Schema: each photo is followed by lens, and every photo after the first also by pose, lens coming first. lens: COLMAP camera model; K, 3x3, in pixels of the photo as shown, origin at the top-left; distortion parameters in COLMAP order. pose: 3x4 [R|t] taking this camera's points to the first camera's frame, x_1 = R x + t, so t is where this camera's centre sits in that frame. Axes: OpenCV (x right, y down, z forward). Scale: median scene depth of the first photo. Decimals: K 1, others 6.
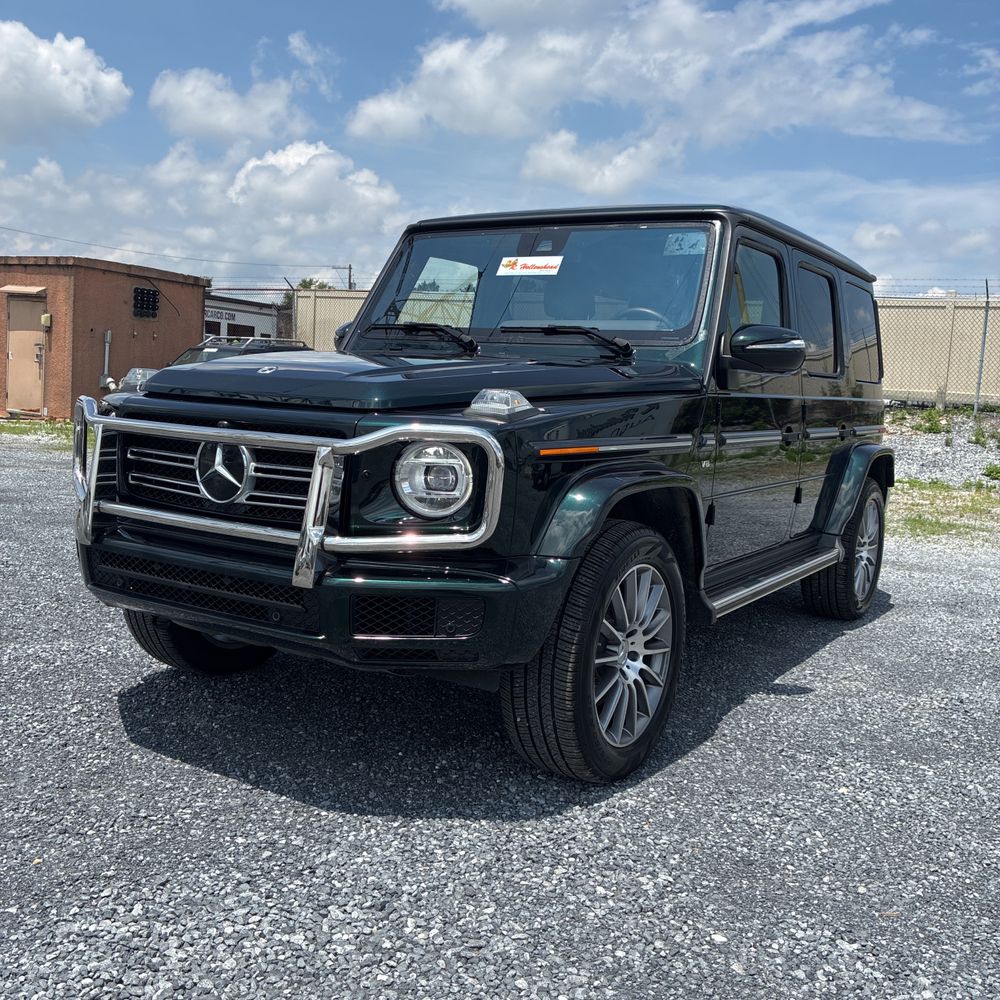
lens RADIAL K [[1027.4, 0, 507.2], [0, 1027.4, 500.1], [0, 0, 1]] dist [0.026821, 0.000000]
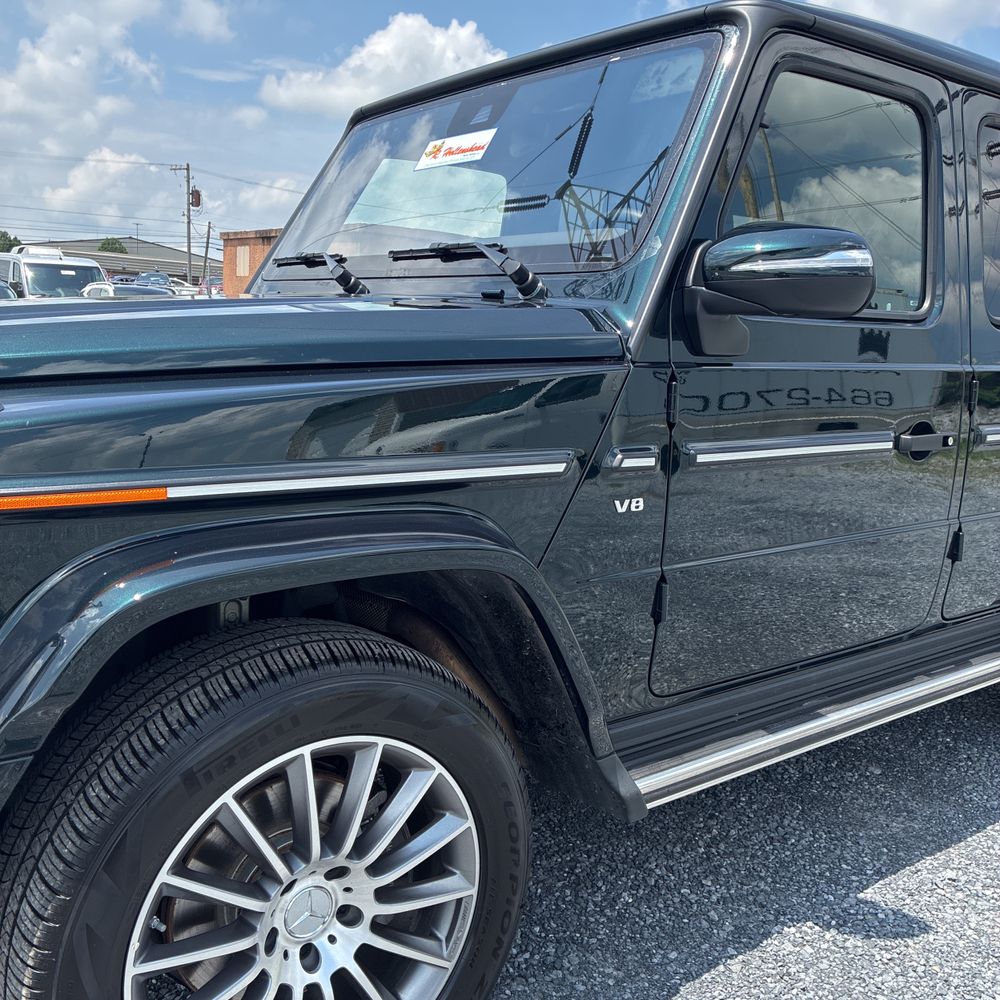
lens RADIAL K [[1027.4, 0, 523.2], [0, 1027.4, 496.9], [0, 0, 1]] dist [0.026821, 0.000000]
pose [[0.943921, 0.038651, -0.327901, 0.277916], [-0.028399, 0.998948, 0.035999, -0.049981], [0.328947, -0.024668, 0.944026, 0.459891]]
